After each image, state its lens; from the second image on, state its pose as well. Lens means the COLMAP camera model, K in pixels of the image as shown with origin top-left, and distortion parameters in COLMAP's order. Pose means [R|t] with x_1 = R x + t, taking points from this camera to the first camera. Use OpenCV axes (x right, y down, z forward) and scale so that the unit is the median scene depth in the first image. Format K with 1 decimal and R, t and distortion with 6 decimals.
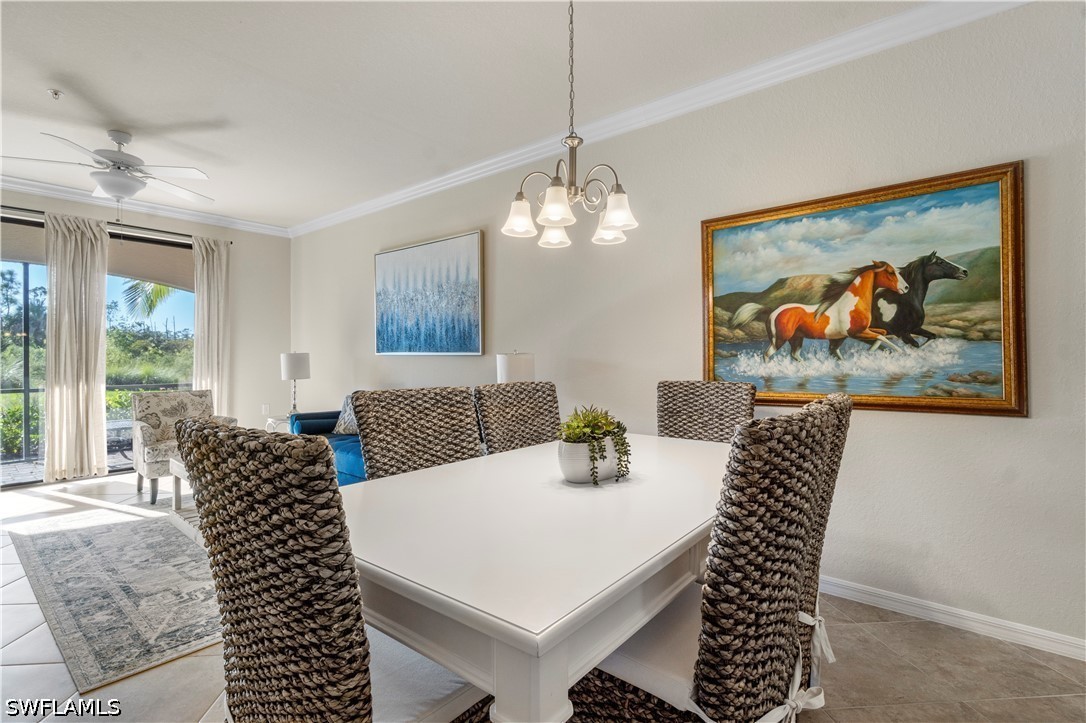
lens RADIAL K [[508.8, 0, 541.8], [0, 508.8, 355.8], [0, 0, 1]] dist [0.003694, 0.000250]
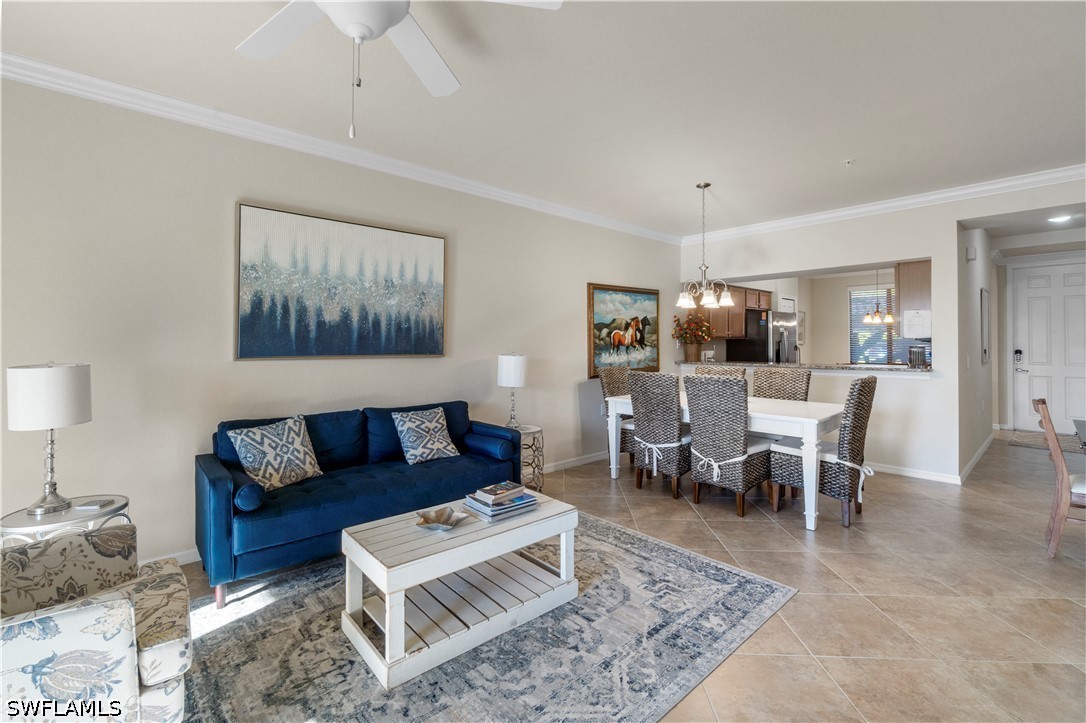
lens RADIAL K [[469.3, 0, 530.2], [0, 469.3, 340.0], [0, 0, 1]] dist [0.000083, -0.000038]
pose [[0.155260, 0.002611, 0.987870, -1.614608], [-0.003231, 0.999993, -0.002135, -0.052983], [-0.987868, -0.002860, 0.155267, 1.055267]]
